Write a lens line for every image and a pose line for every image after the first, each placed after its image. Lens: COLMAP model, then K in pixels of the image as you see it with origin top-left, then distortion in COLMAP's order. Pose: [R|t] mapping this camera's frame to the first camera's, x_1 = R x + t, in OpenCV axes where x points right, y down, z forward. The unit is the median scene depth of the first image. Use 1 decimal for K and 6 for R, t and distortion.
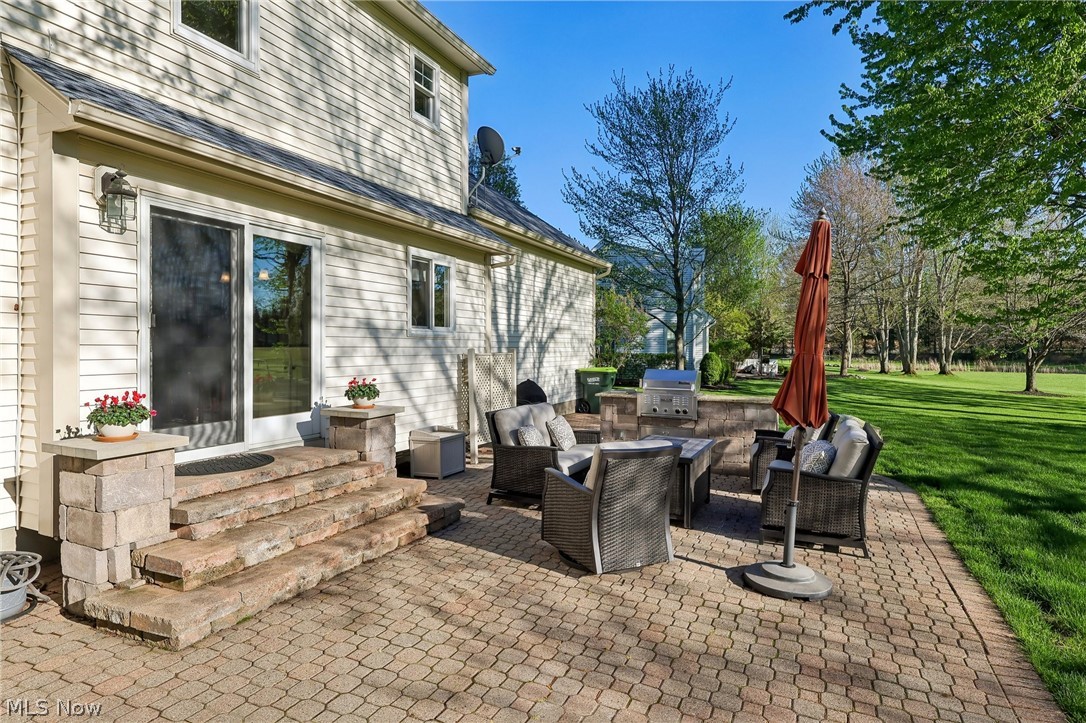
lens RADIAL K [[648.0, 0, 543.0], [0, 648.0, 361.5], [0, 0, 1]] dist [0.001477, -0.000342]
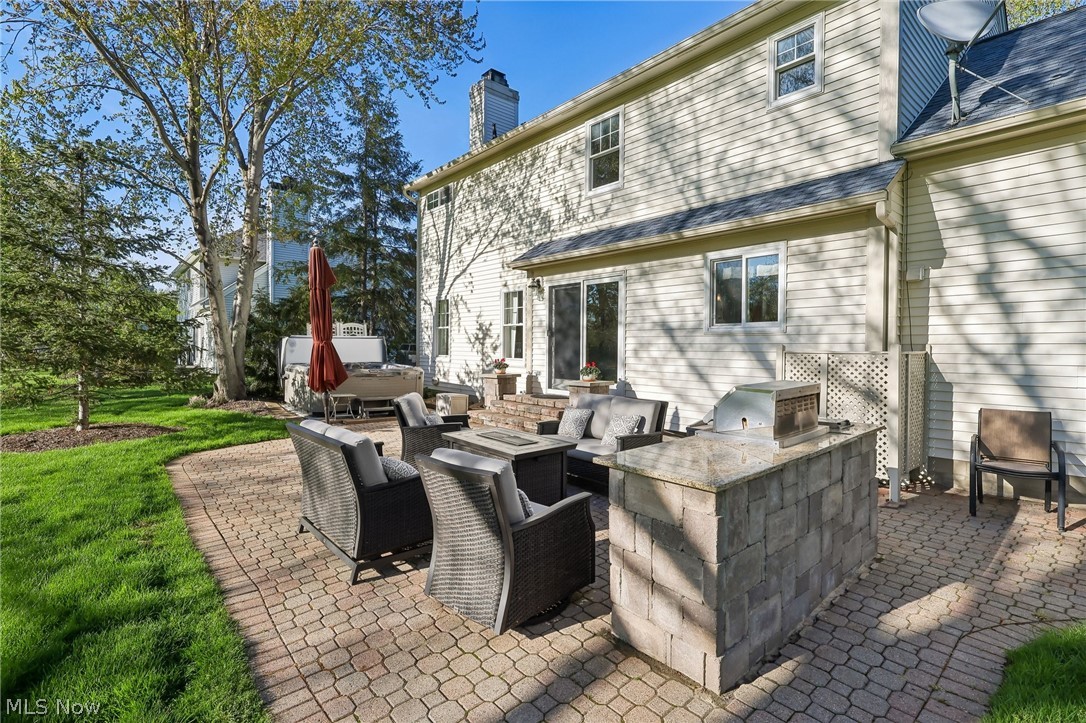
lens RADIAL K [[501.0, 0, 543.0], [0, 501.0, 361.5], [0, 0, 1]] dist [0.000884, 0.000086]
pose [[-0.442612, 0.029303, -0.896234, 0.748530], [-0.019922, 0.998898, 0.042499, -0.023295], [0.896492, 0.036665, -0.441540, 1.216499]]
